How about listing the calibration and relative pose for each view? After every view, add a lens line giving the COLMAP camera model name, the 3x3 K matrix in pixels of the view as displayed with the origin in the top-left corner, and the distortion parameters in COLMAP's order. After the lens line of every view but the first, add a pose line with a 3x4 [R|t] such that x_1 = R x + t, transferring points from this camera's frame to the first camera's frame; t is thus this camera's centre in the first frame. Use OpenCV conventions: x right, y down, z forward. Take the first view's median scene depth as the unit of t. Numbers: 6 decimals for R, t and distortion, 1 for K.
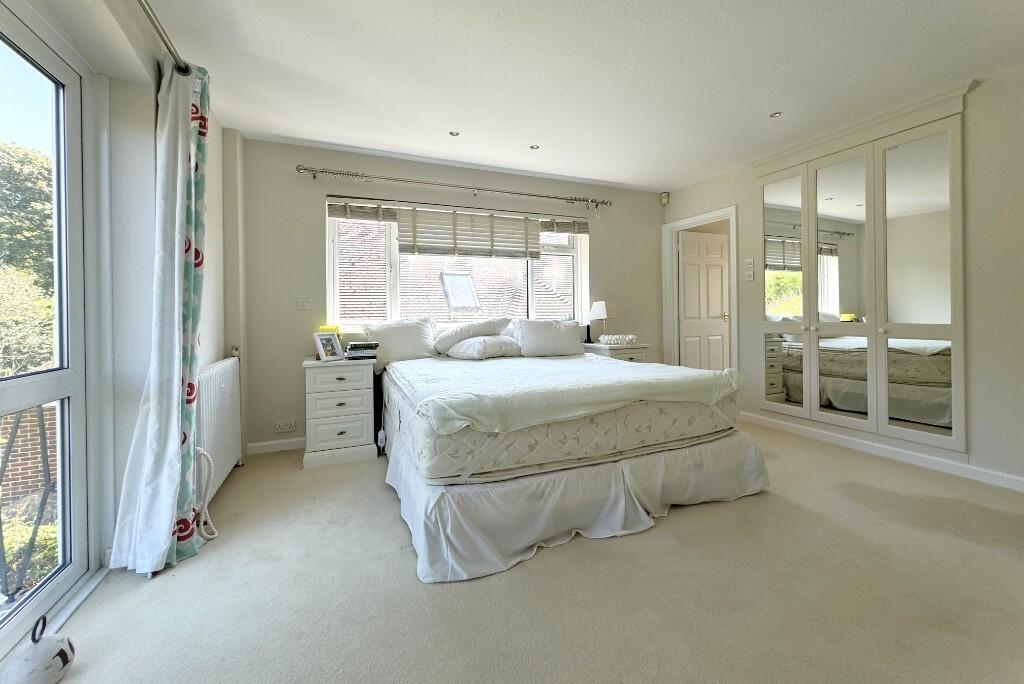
lens RADIAL K [[410.1, 0, 511.1], [0, 410.1, 313.5], [0, 0, 1]] dist [-0.004162, -0.000019]
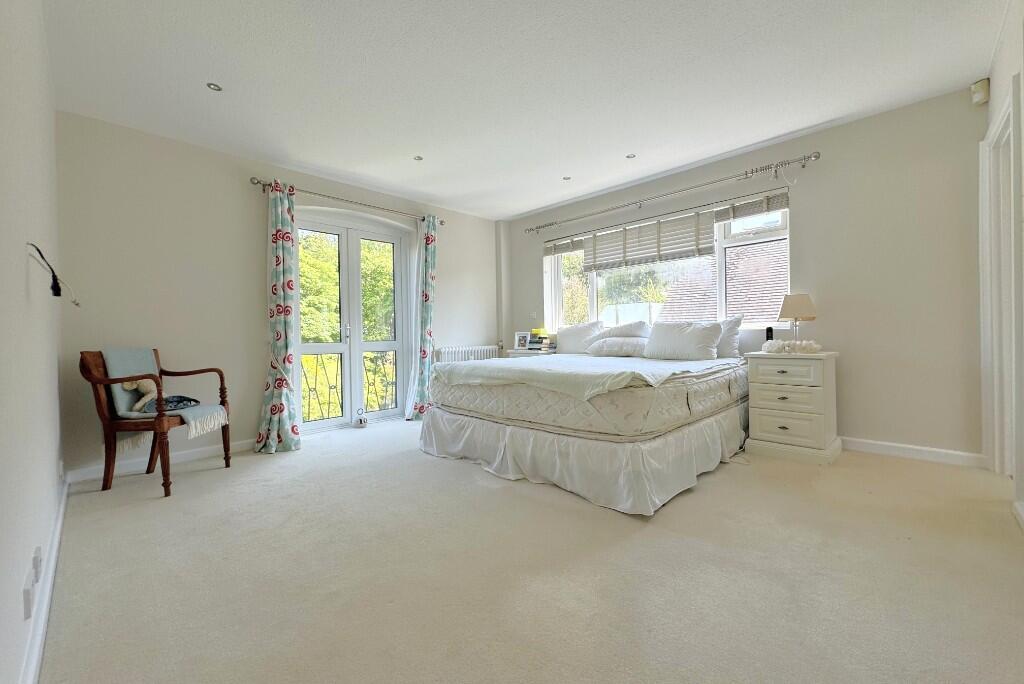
lens RADIAL K [[410.1, 0, 509.6], [0, 410.1, 337.8], [0, 0, 1]] dist [-0.004162, -0.000019]
pose [[0.375937, 0.013700, -0.926544, 0.896759], [0.013556, 0.999702, 0.020282, 0.030108], [0.926546, -0.020185, 0.375639, 0.306907]]
